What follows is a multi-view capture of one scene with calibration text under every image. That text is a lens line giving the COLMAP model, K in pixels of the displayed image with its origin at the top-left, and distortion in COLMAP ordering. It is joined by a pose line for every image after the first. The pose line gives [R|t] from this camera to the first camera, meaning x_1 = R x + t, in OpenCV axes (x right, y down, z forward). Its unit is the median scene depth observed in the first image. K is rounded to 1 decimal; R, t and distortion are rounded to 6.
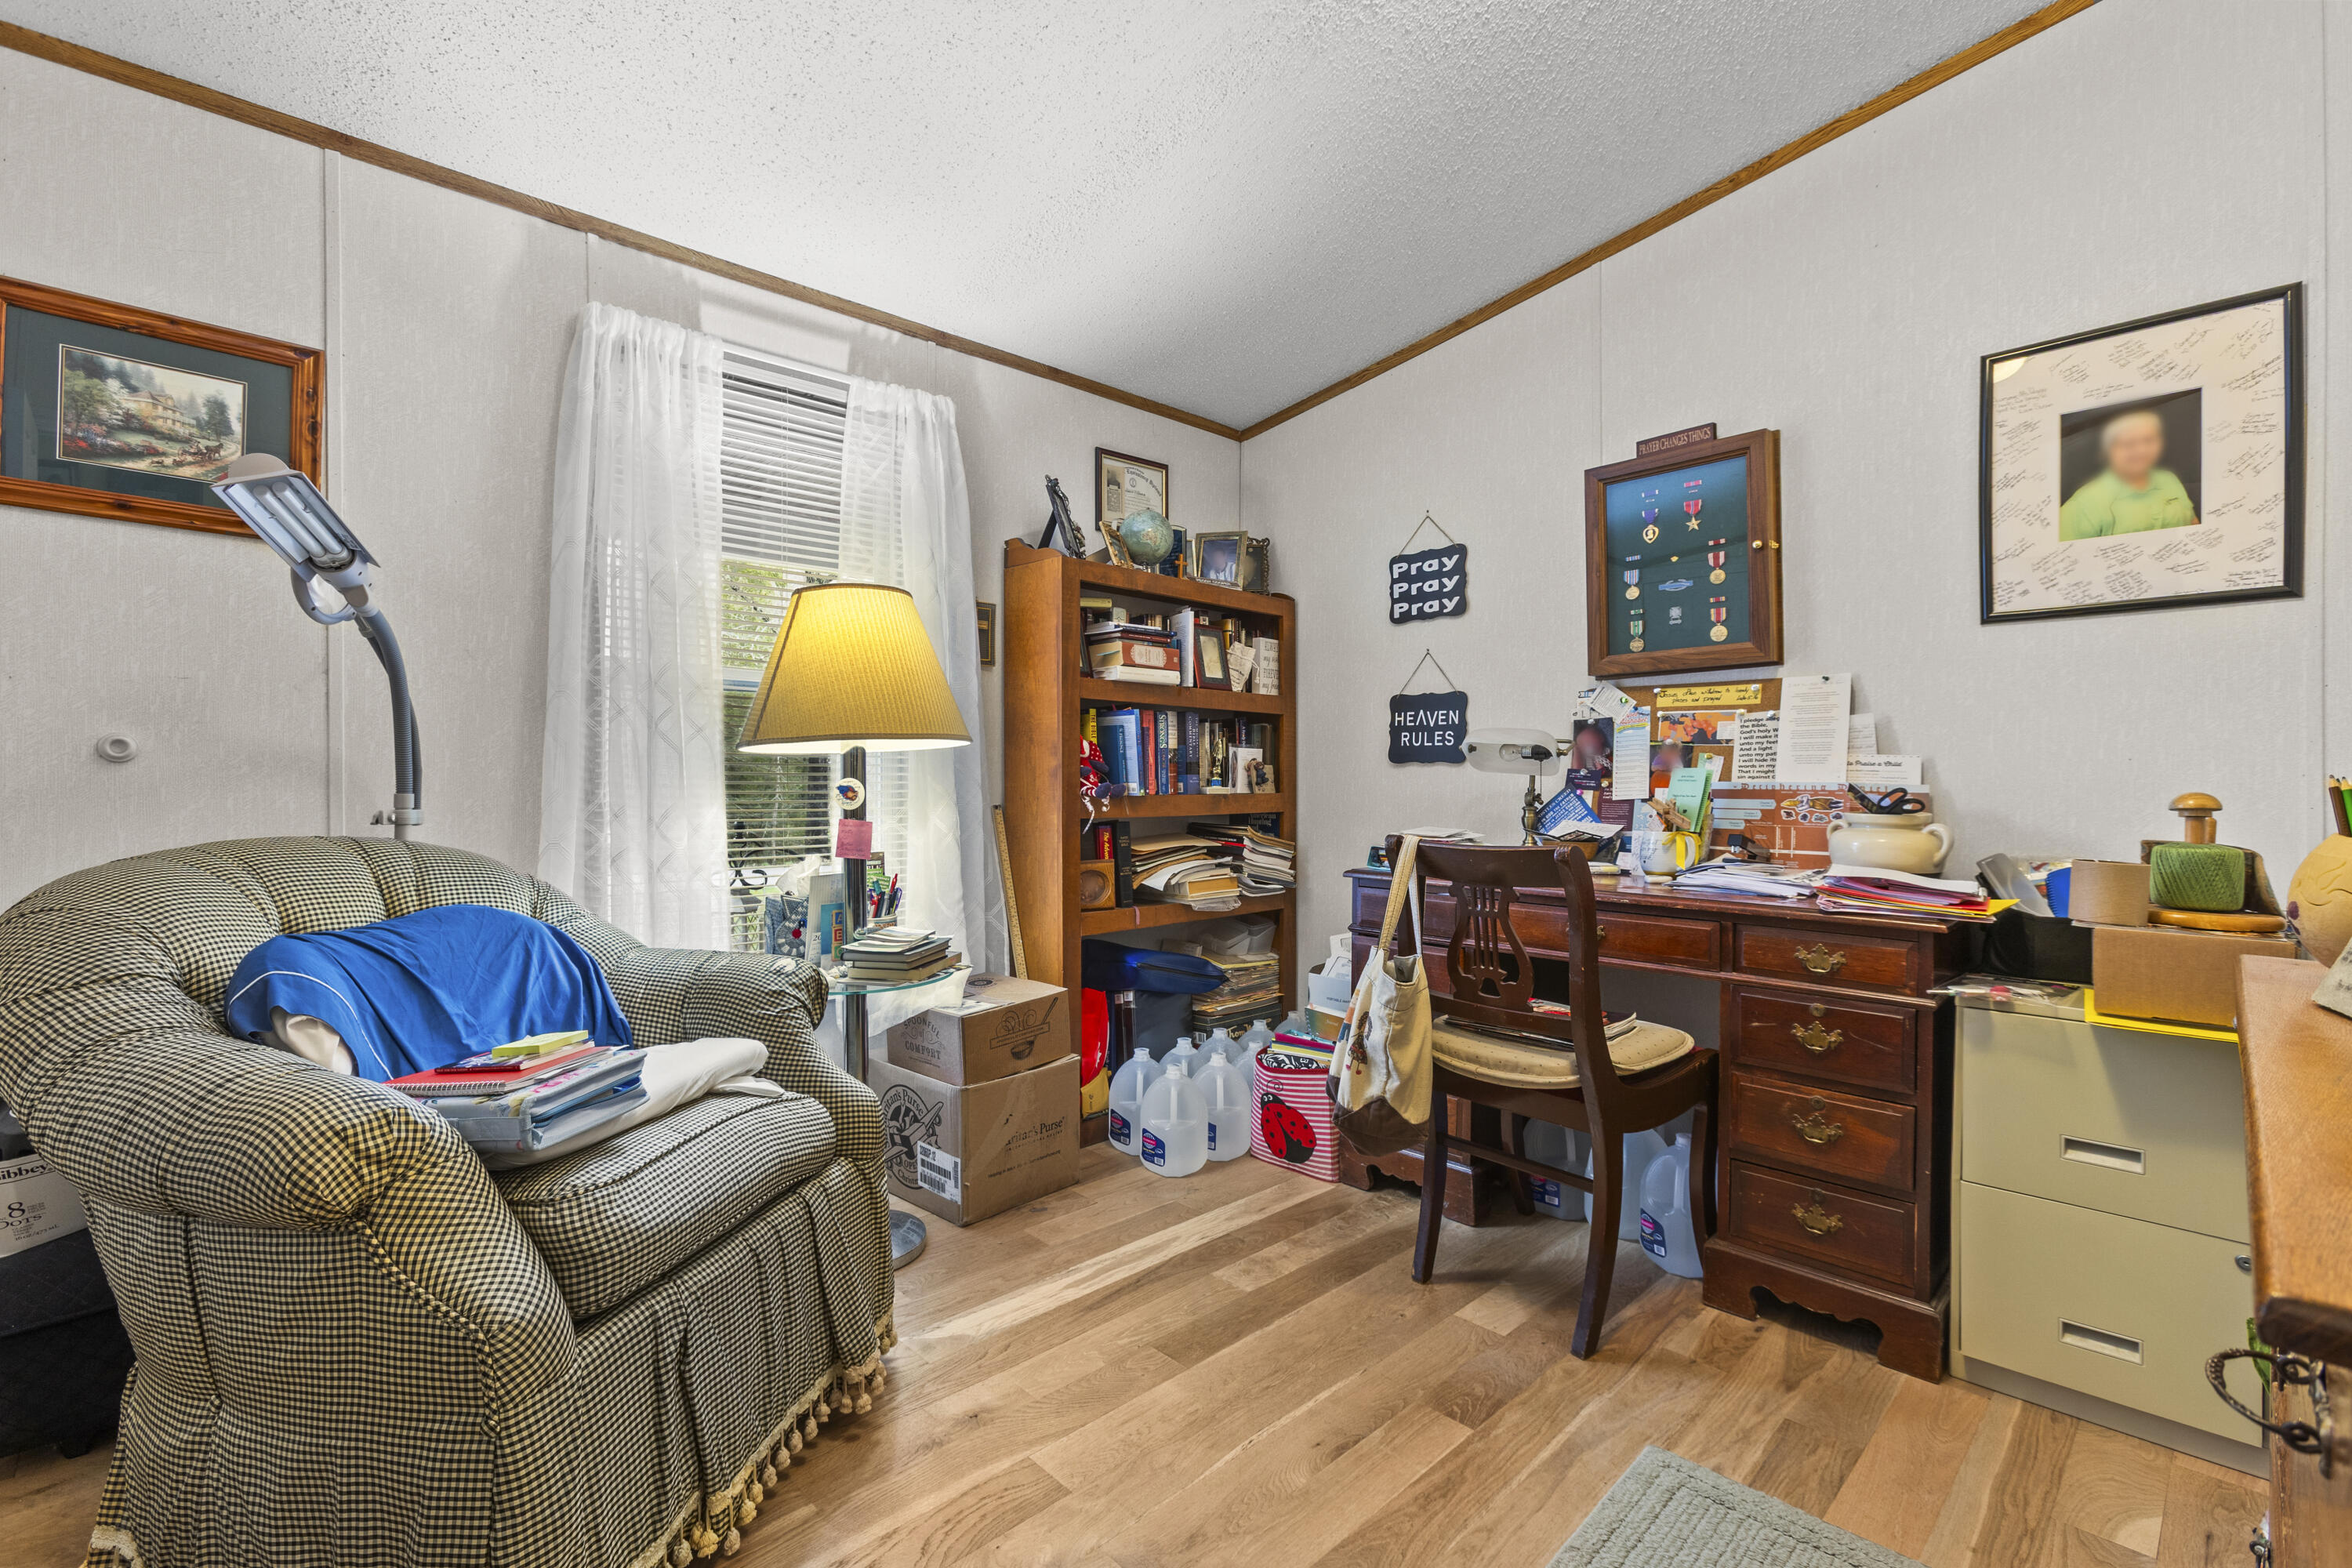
lens RADIAL K [[1058.1, 0, 1162.4], [0, 1058.1, 782.8], [0, 0, 1]] dist [-0.007068, 0.001087]
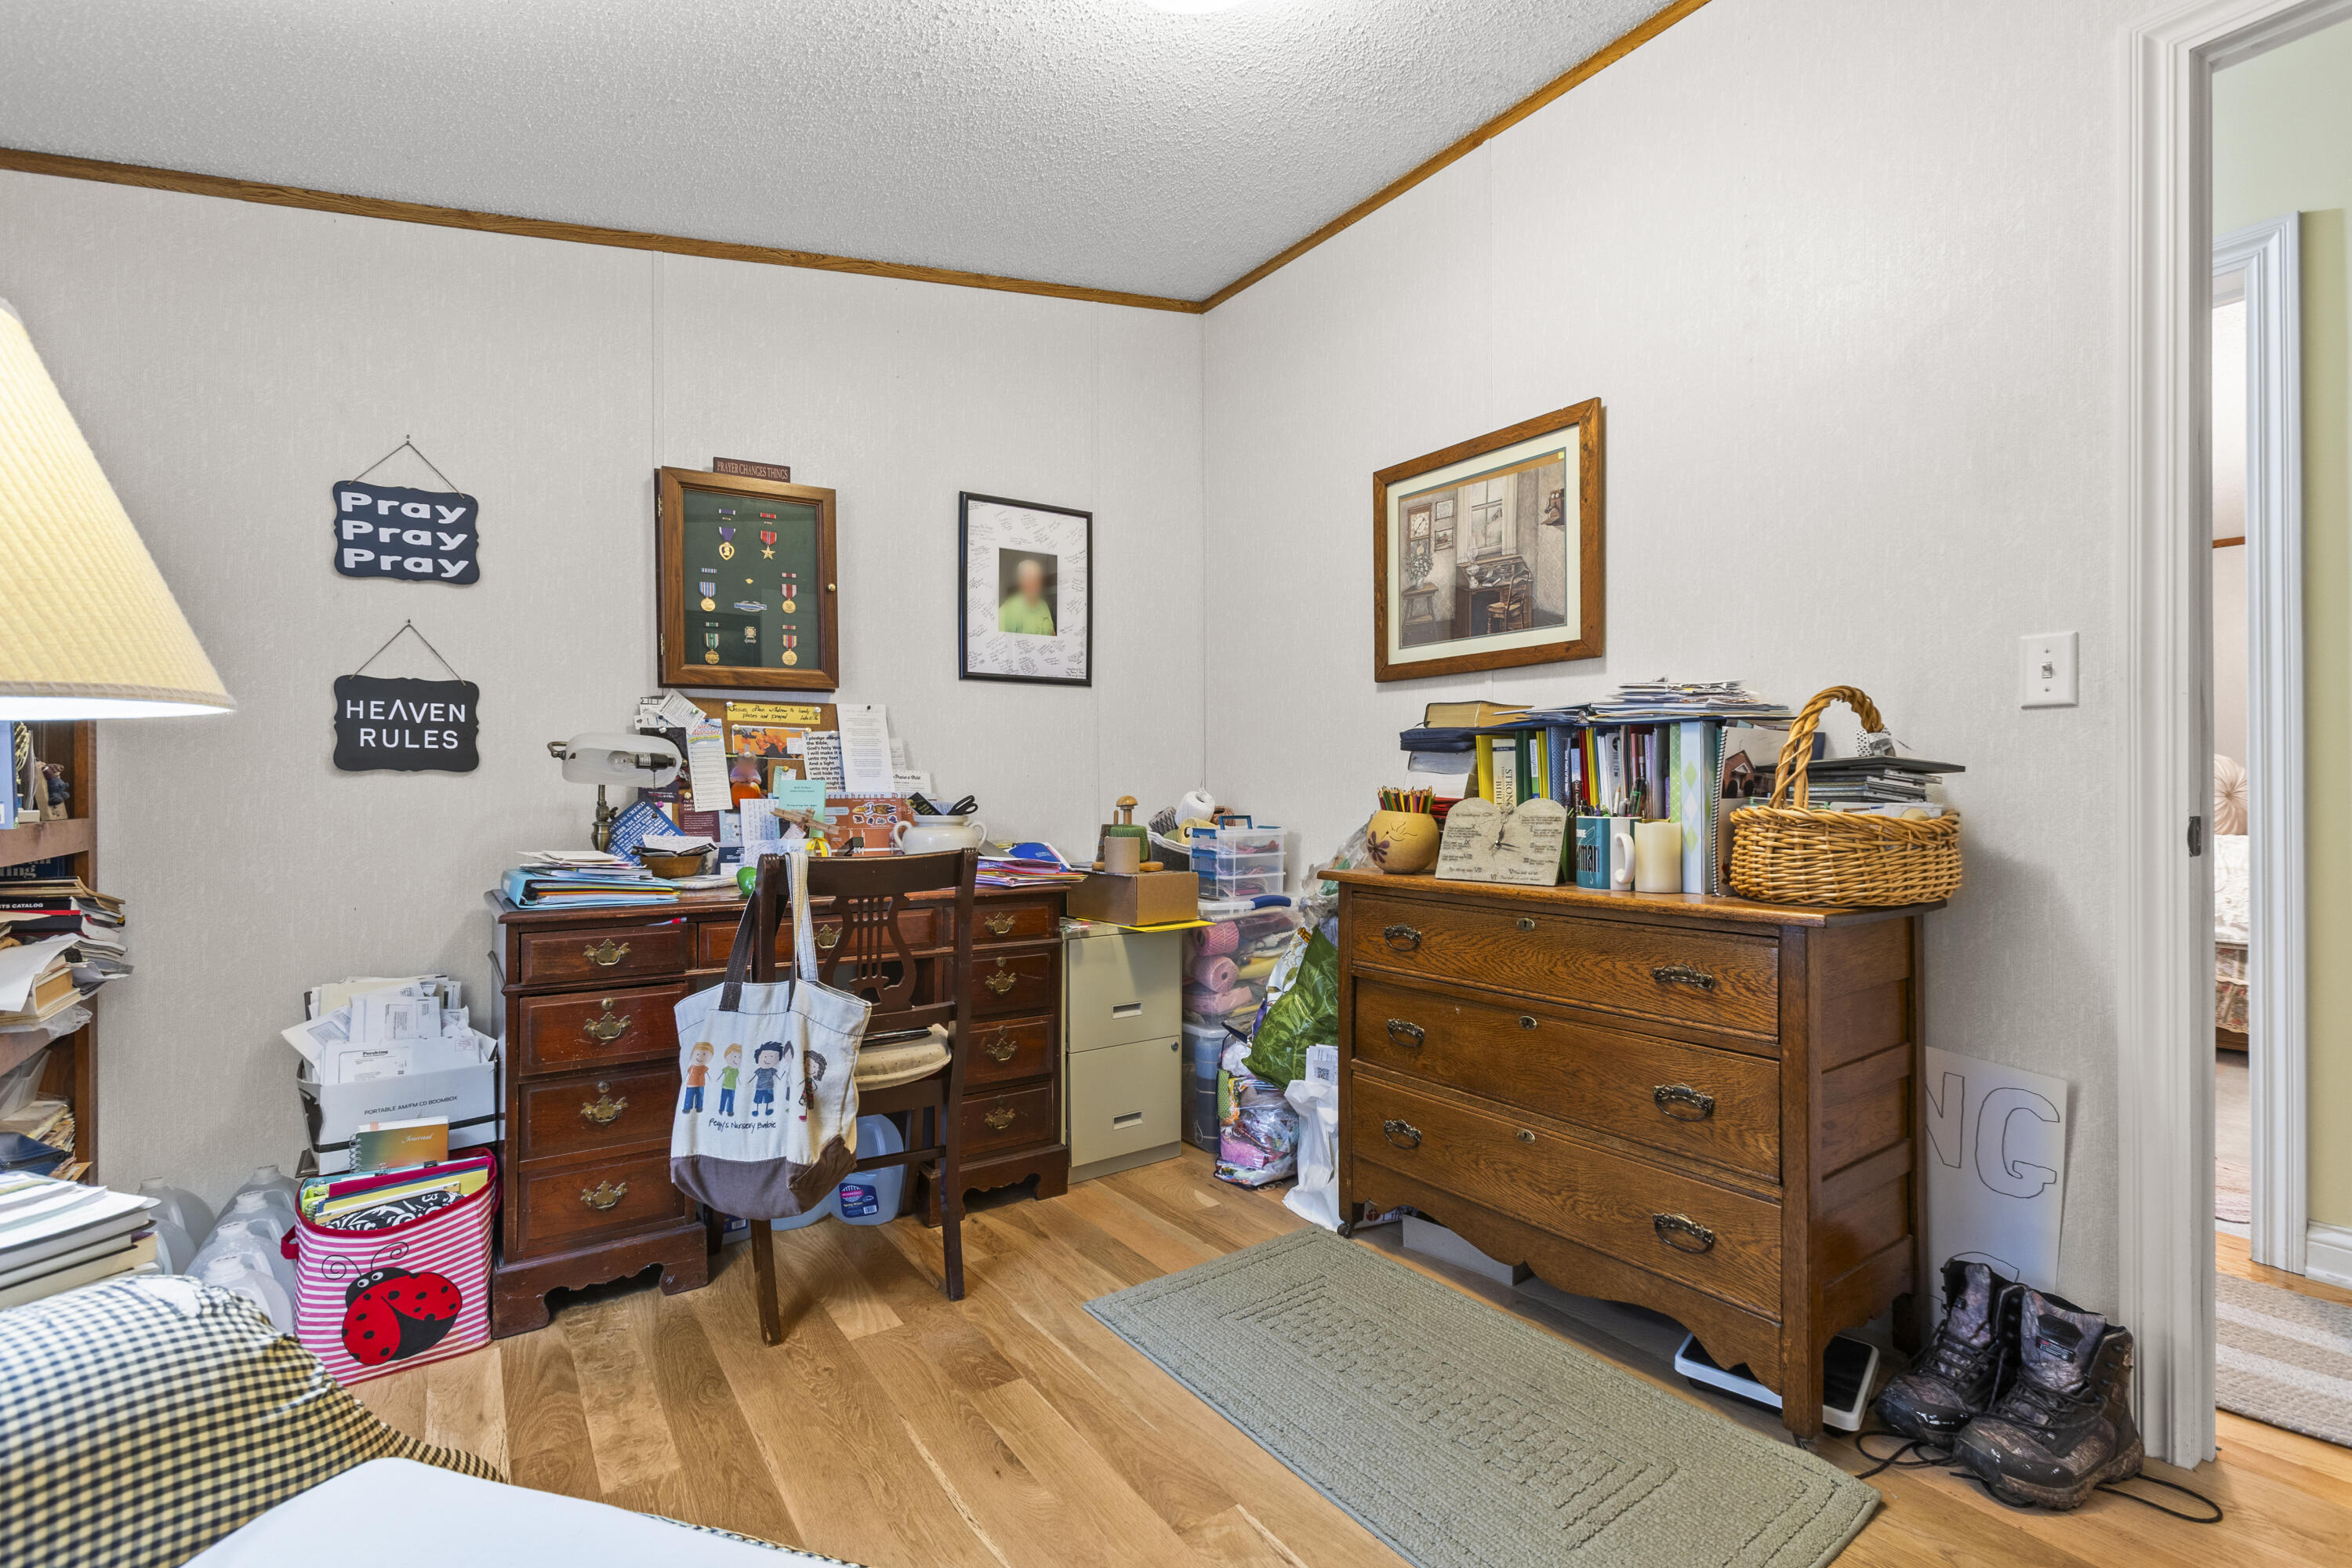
lens RADIAL K [[1058.1, 0, 1163.6], [0, 1058.1, 783.1], [0, 0, 1]] dist [-0.007068, 0.001087]
pose [[0.151803, -0.000979, 0.988410, -0.494066], [0.007713, 0.999970, -0.000195, -0.007007], [-0.988381, 0.007654, 0.151806, 0.430662]]
